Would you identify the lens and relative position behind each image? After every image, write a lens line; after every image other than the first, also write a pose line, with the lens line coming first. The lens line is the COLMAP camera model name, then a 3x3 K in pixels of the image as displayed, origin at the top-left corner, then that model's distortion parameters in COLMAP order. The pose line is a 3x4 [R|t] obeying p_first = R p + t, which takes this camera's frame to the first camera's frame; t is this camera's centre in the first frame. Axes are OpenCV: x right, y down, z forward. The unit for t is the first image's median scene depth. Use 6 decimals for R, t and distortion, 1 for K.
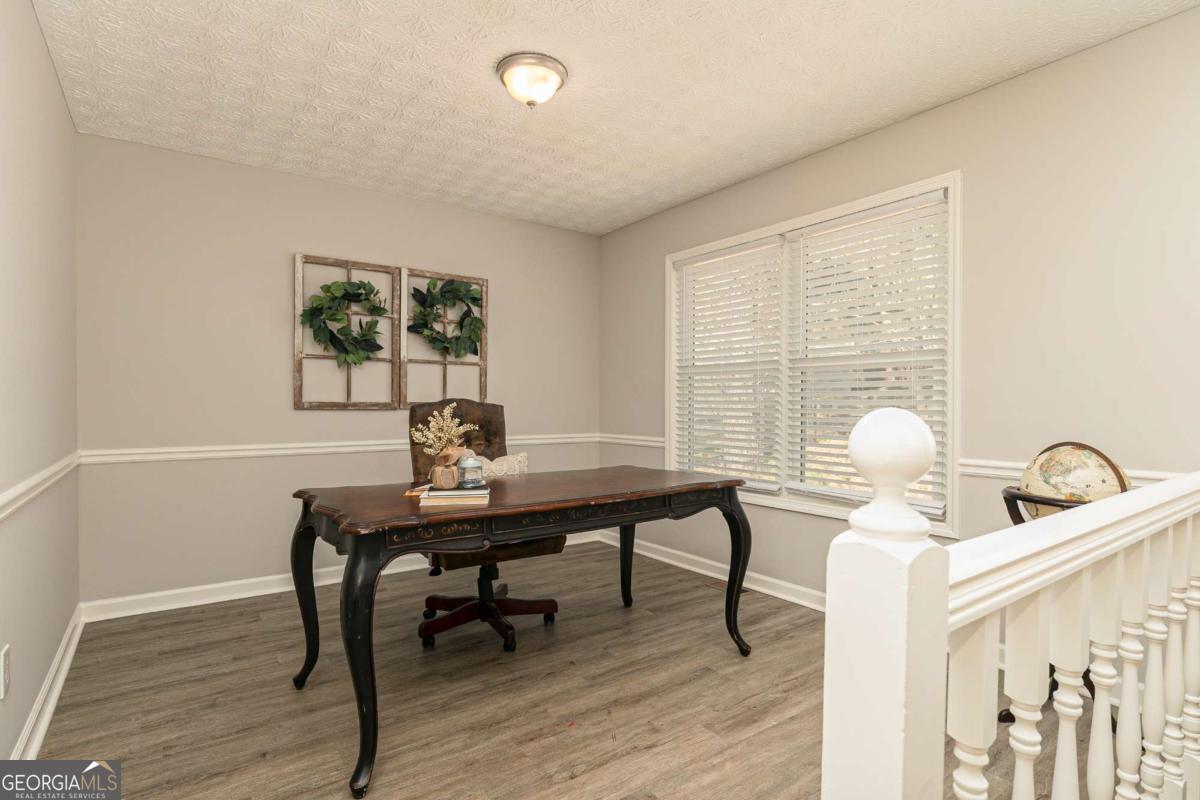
lens RADIAL K [[610.8, 0, 601.5], [0, 610.8, 406.4], [0, 0, 1]] dist [-0.023077, -0.007438]
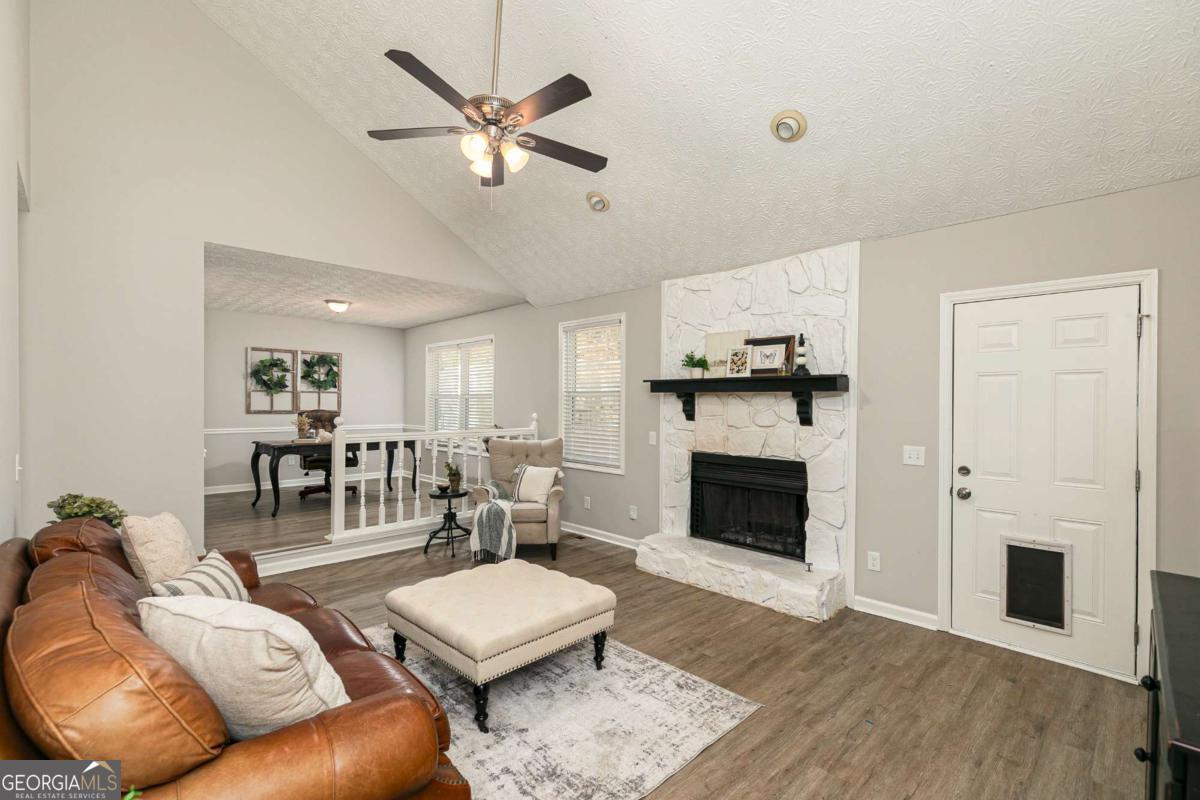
lens RADIAL K [[528.4, 0, 594.9], [0, 528.4, 404.7], [0, 0, 1]] dist [0.000527, -0.000080]
pose [[0.988282, 0.004543, 0.152573, 0.475071], [-0.004557, 0.999990, -0.000255, -0.031981], [-0.152573, -0.000443, 0.988292, -1.135696]]
